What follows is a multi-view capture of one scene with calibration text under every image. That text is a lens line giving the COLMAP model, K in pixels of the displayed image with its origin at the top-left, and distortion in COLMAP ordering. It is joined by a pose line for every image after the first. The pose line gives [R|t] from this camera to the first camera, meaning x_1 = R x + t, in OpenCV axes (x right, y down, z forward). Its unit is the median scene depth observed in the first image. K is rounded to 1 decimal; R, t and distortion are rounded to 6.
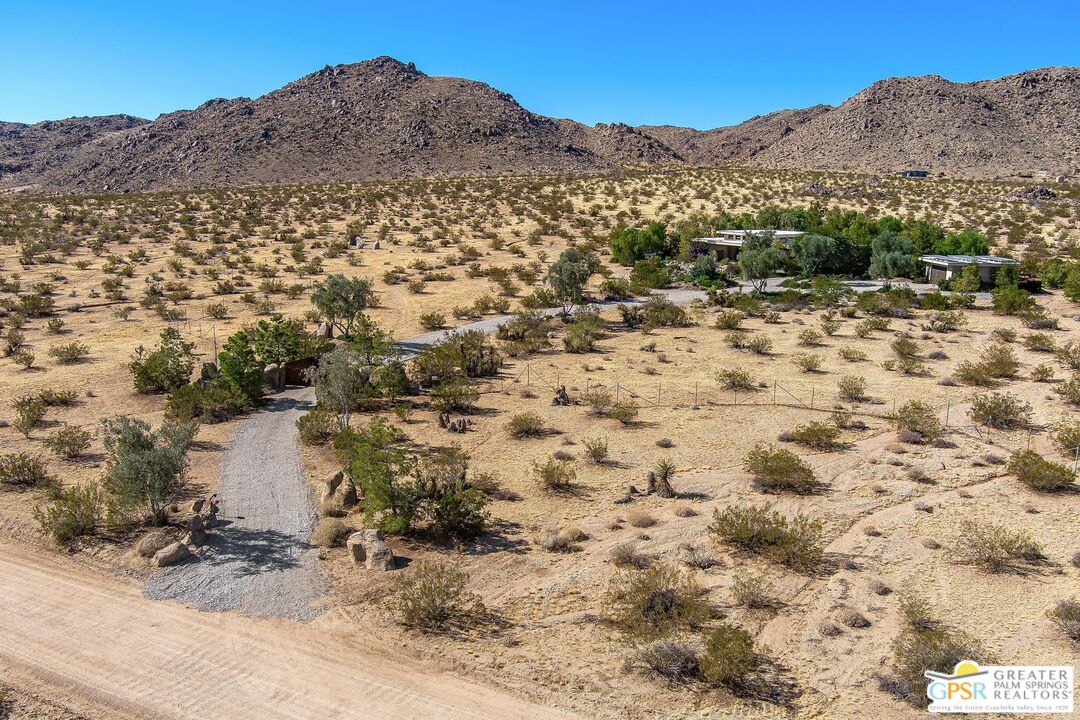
lens RADIAL K [[887.1, 0, 534.5], [0, 887.1, 365.7], [0, 0, 1]] dist [-0.048664, 0.032123]
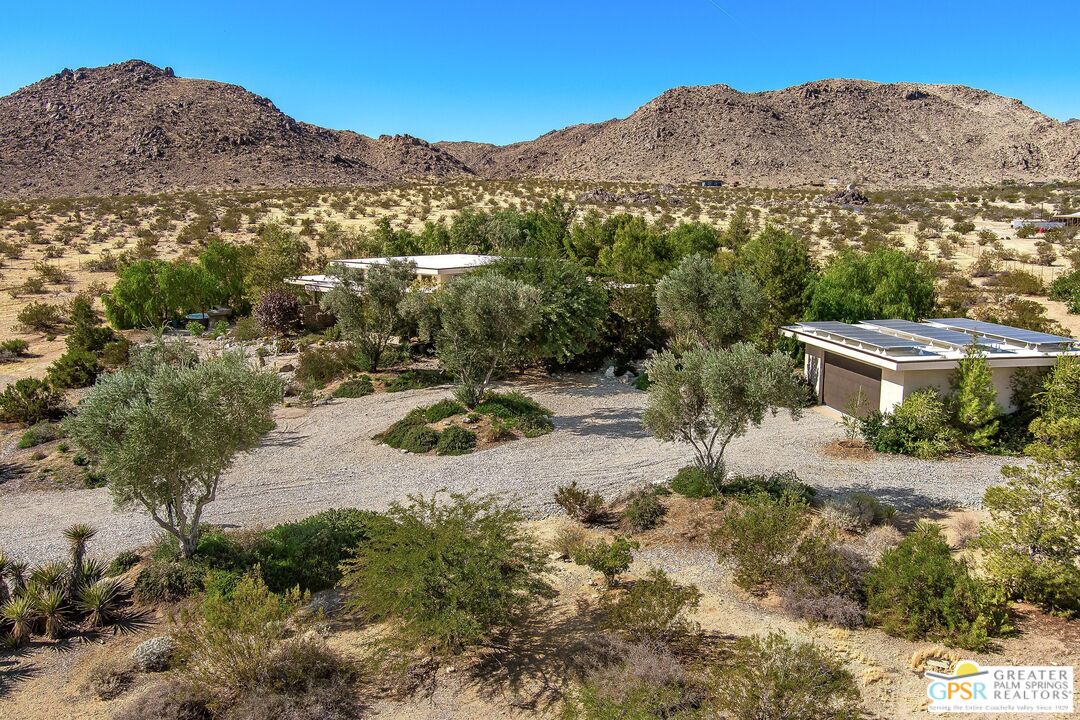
lens RADIAL K [[887.1, 0, 531.5], [0, 887.1, 363.2], [0, 0, 1]] dist [-0.048664, 0.032123]
pose [[0.978392, -0.047575, 0.201210, 0.040028], [0.052186, 0.998481, -0.017672, -0.016343], [-0.200063, 0.027790, 0.979389, 0.101283]]
